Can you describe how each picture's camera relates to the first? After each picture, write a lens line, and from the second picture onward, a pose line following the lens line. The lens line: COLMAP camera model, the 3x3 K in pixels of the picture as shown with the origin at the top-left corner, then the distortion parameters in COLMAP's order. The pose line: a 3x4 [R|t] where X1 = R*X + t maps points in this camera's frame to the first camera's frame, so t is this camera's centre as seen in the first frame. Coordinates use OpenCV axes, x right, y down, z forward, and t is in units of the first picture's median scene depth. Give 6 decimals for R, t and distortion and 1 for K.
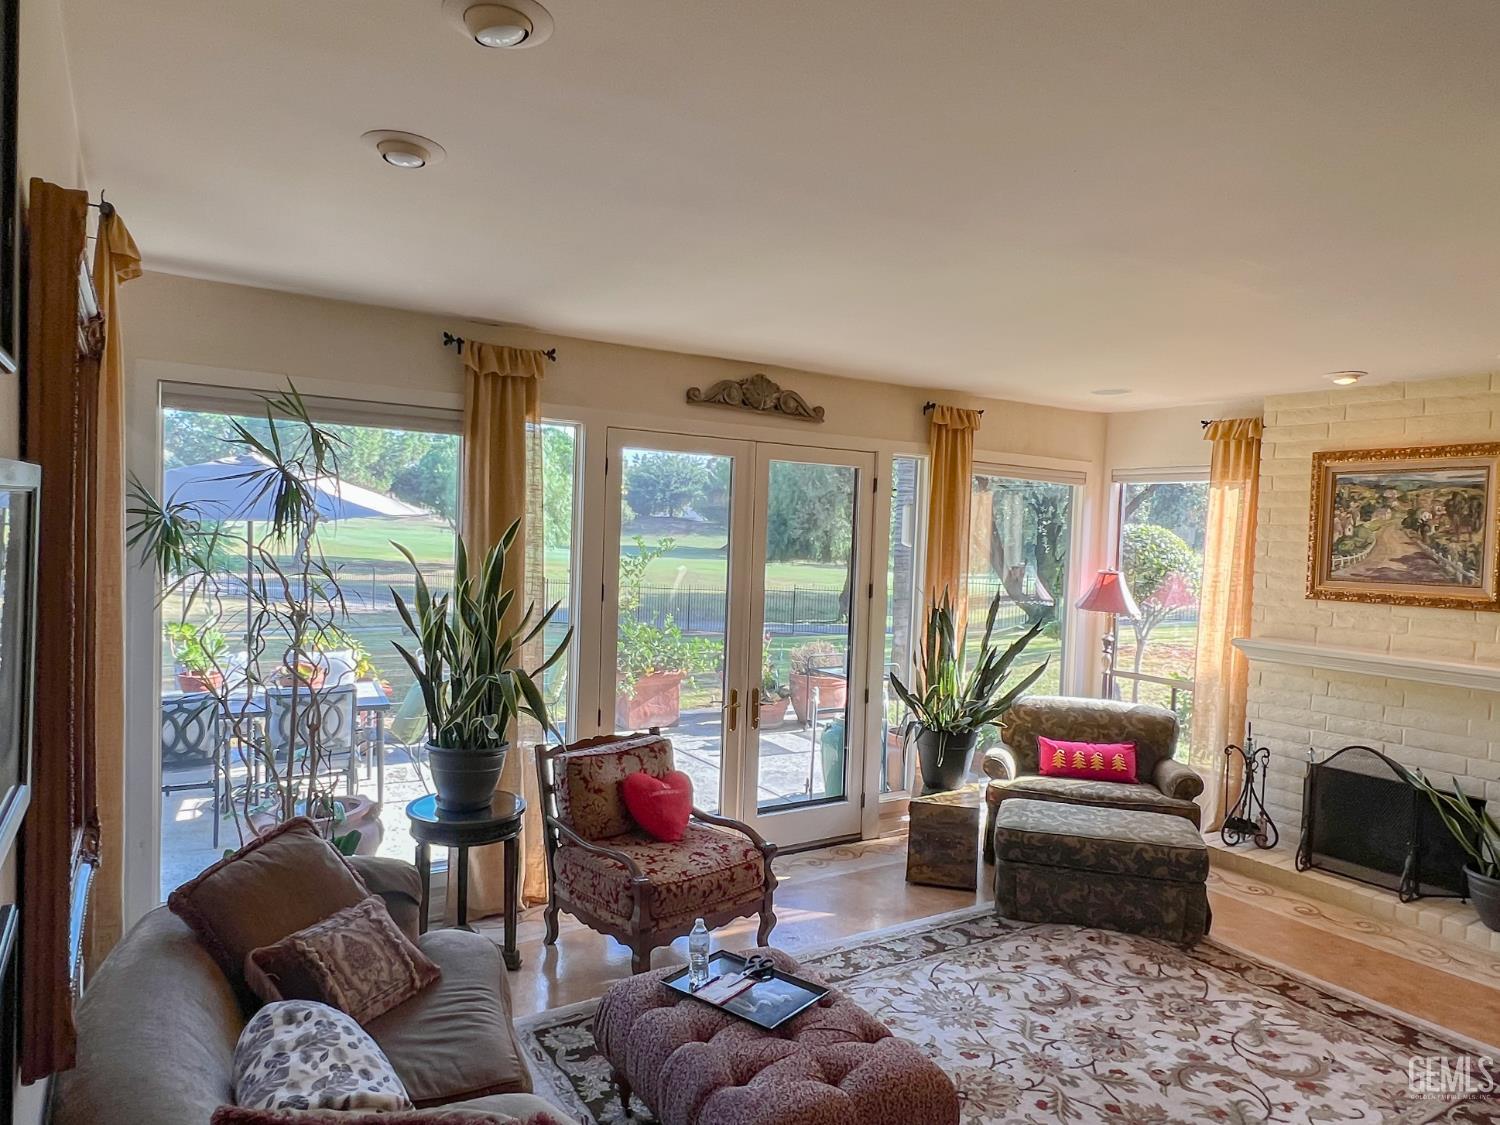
lens RADIAL K [[914.9, 0, 771.3], [0, 914.9, 583.6], [0, 0, 1]] dist [-0.002454, 0.003938]
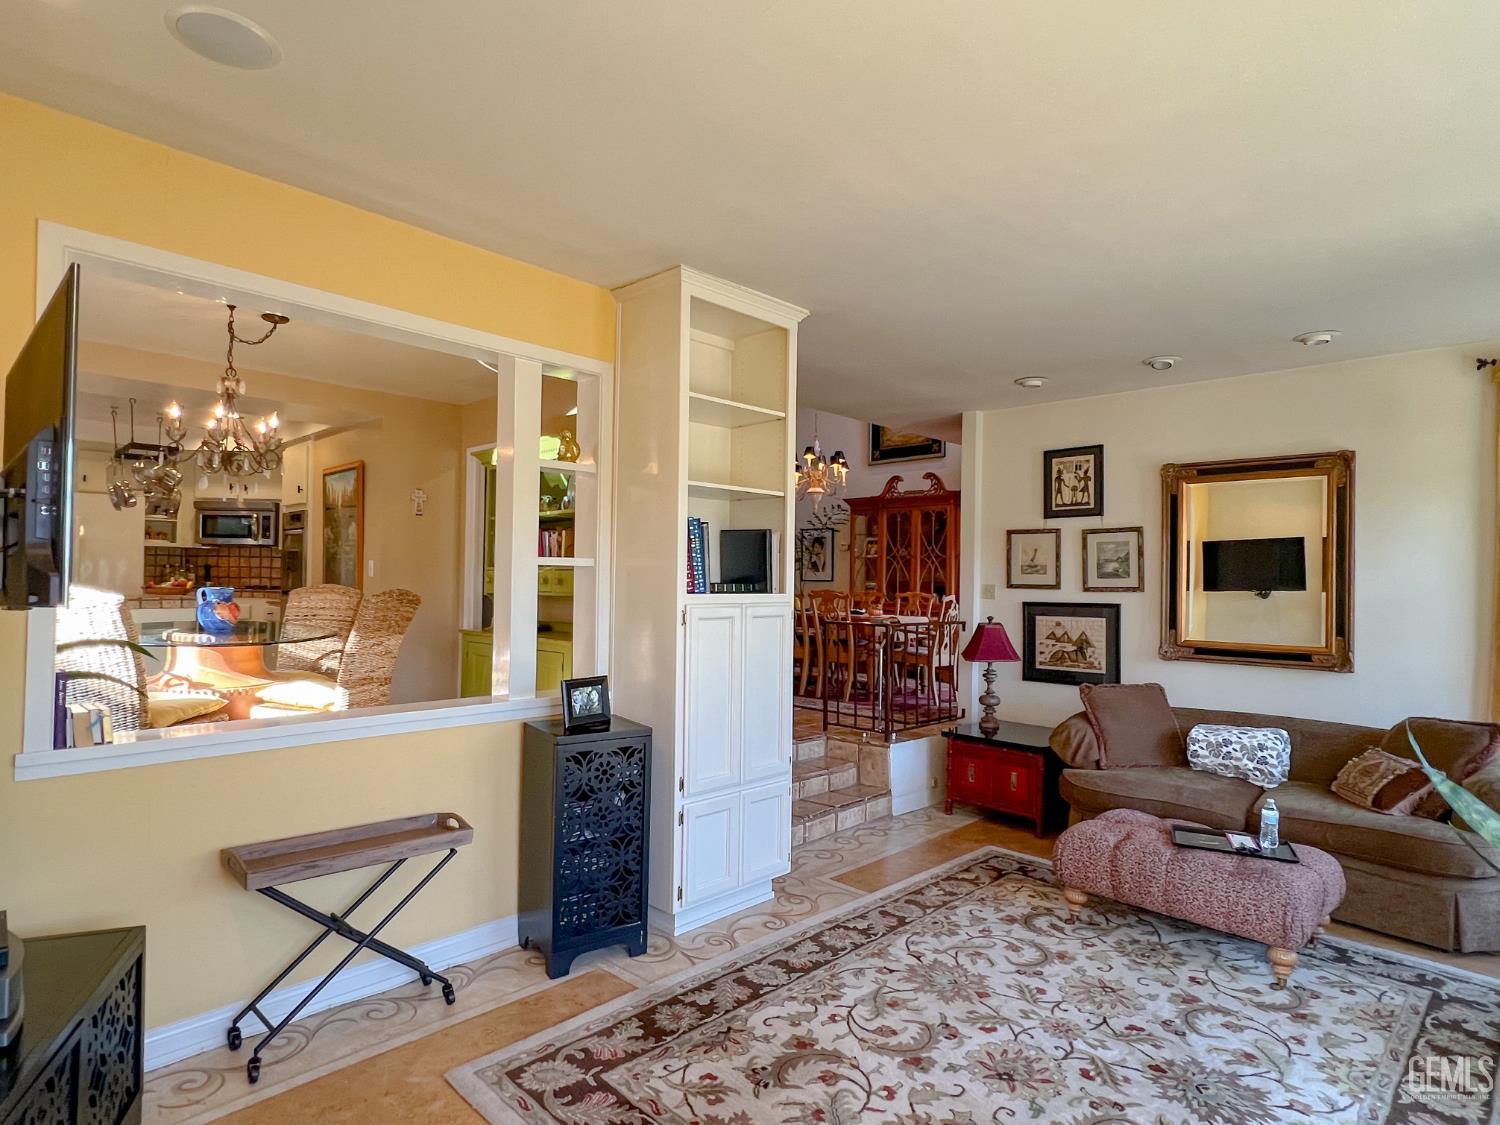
lens RADIAL K [[835.9, 0, 746.4], [0, 835.9, 583.6], [0, 0, 1]] dist [-0.000137, 0.002984]
pose [[-0.972627, -0.051893, -0.226501, 0.562973], [-0.062093, 0.997341, 0.038139, 0.031571], [0.223920, 0.051159, -0.973264, 1.174324]]
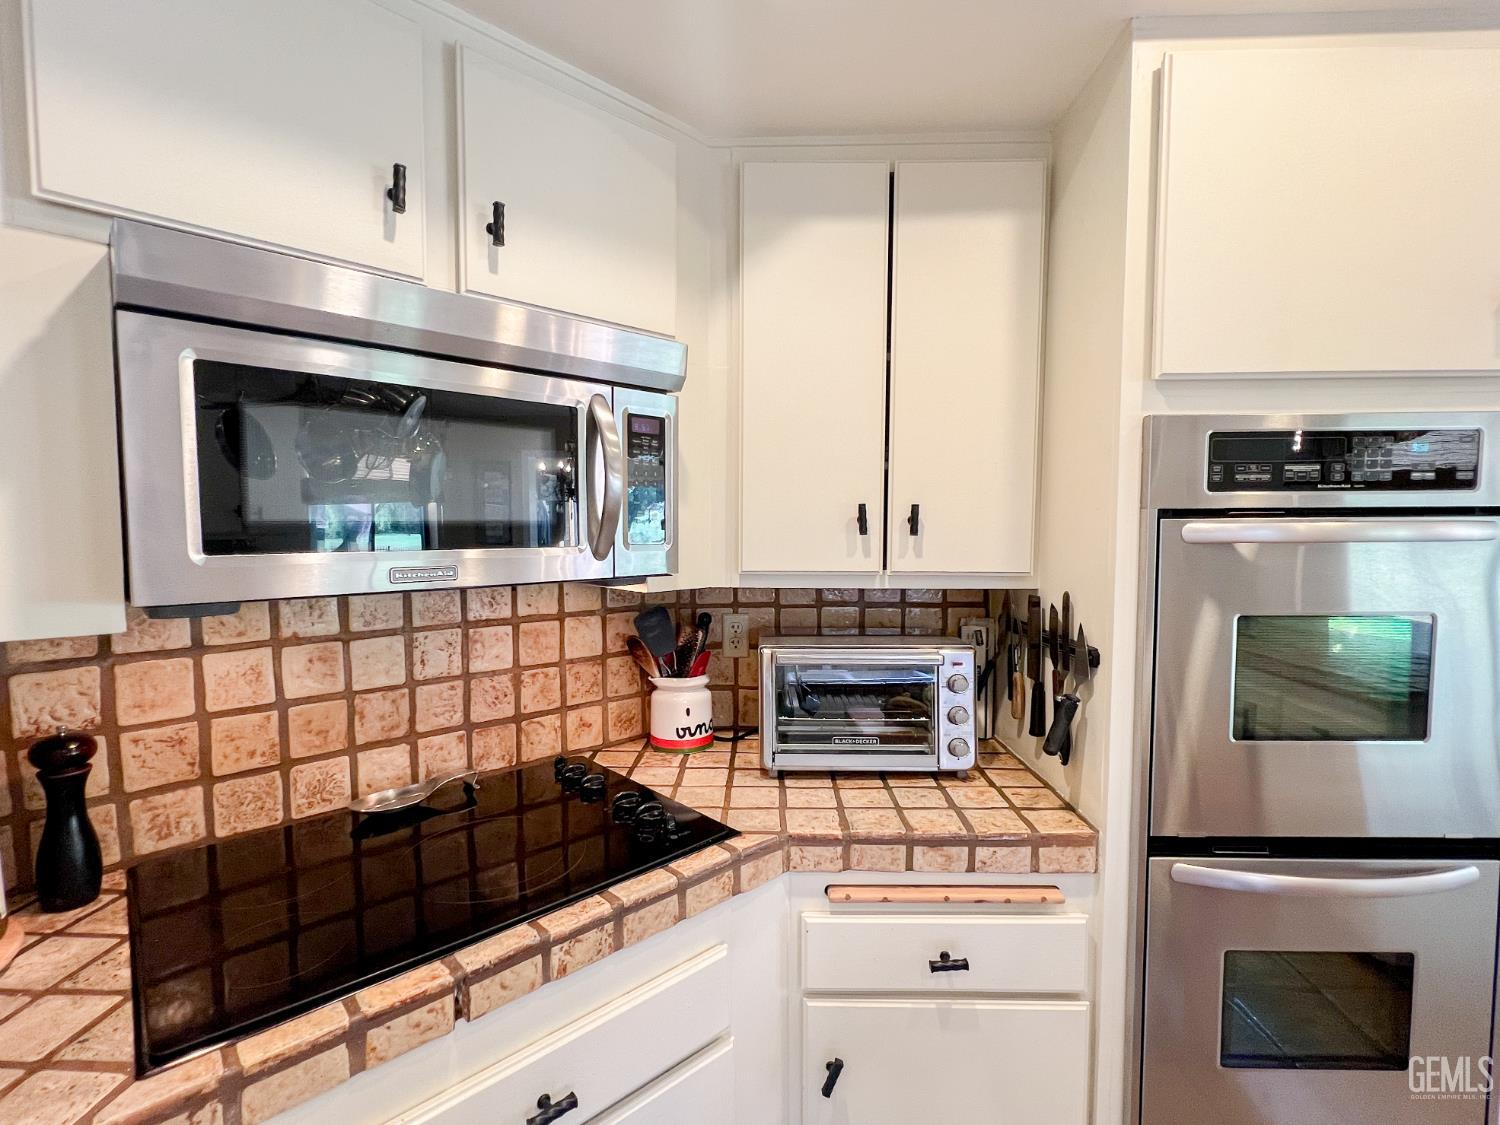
lens RADIAL K [[699.6, 0, 755.4], [0, 699.6, 585.3], [0, 0, 1]] dist [-0.002256, -0.000604]
pose [[-0.556402, 0.041367, -0.829883, 1.276163], [-0.056209, 0.994598, 0.087264, 0.055271], [0.829010, 0.095201, -0.551071, -0.419493]]
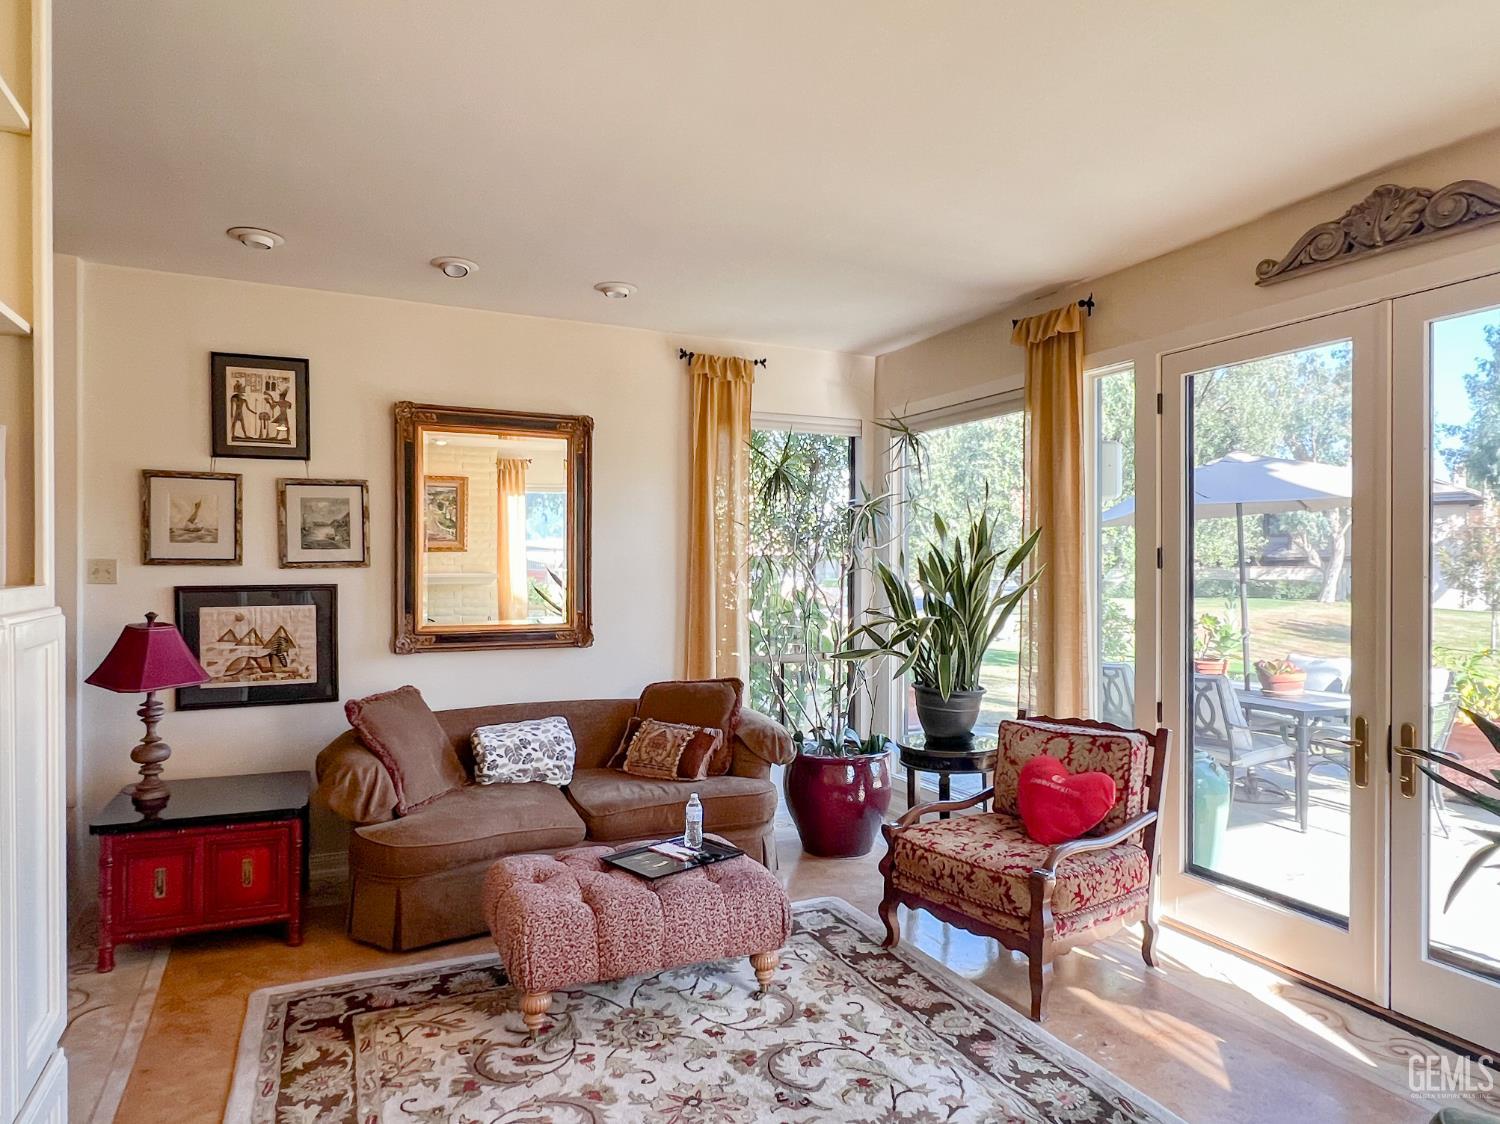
lens RADIAL K [[914.9, 0, 737.6], [0, 914.9, 575.5], [0, 0, 1]] dist [-0.002454, 0.003938]
pose [[-0.132764, -0.026062, -0.990805, 0.652883], [-0.051730, 0.998474, -0.019332, 0.058658], [0.989797, 0.048688, -0.133909, 0.706881]]
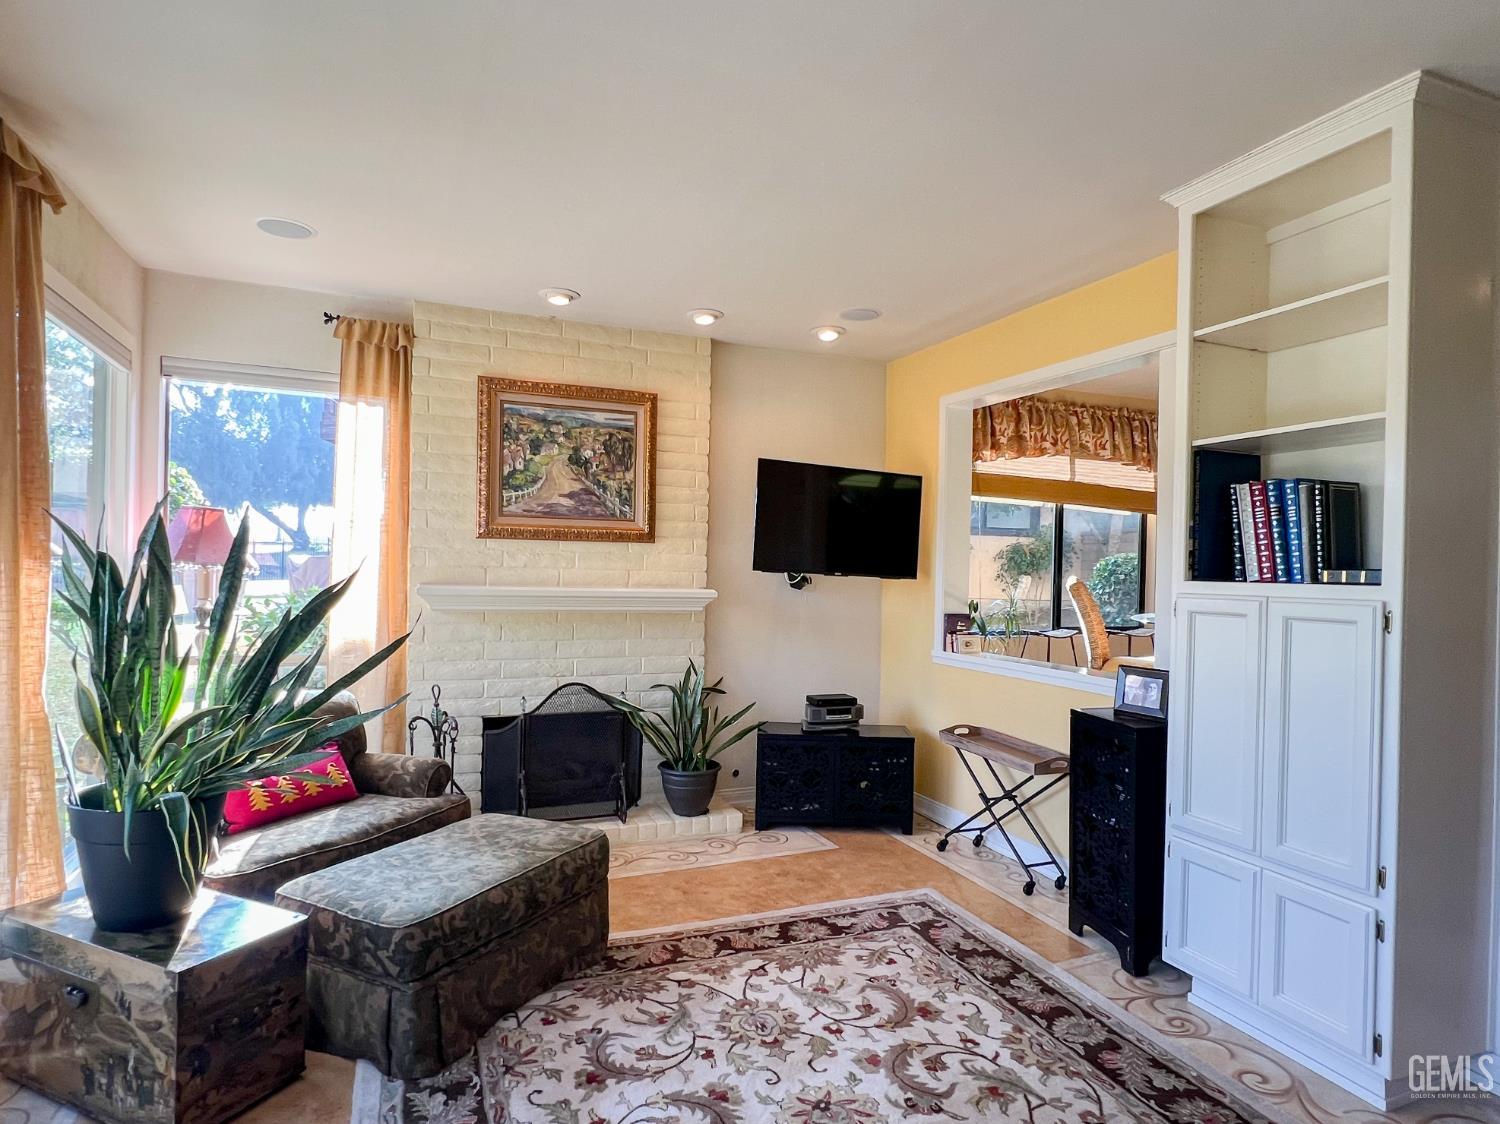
lens RADIAL K [[835.9, 0, 717.1], [0, 835.9, 575.1], [0, 0, 1]] dist [-0.000137, 0.002984]
pose [[0.215348, -0.043773, 0.975556, -0.192680], [0.032365, 0.998766, 0.037670, 0.033888], [-0.976001, 0.023461, 0.216499, 0.661186]]
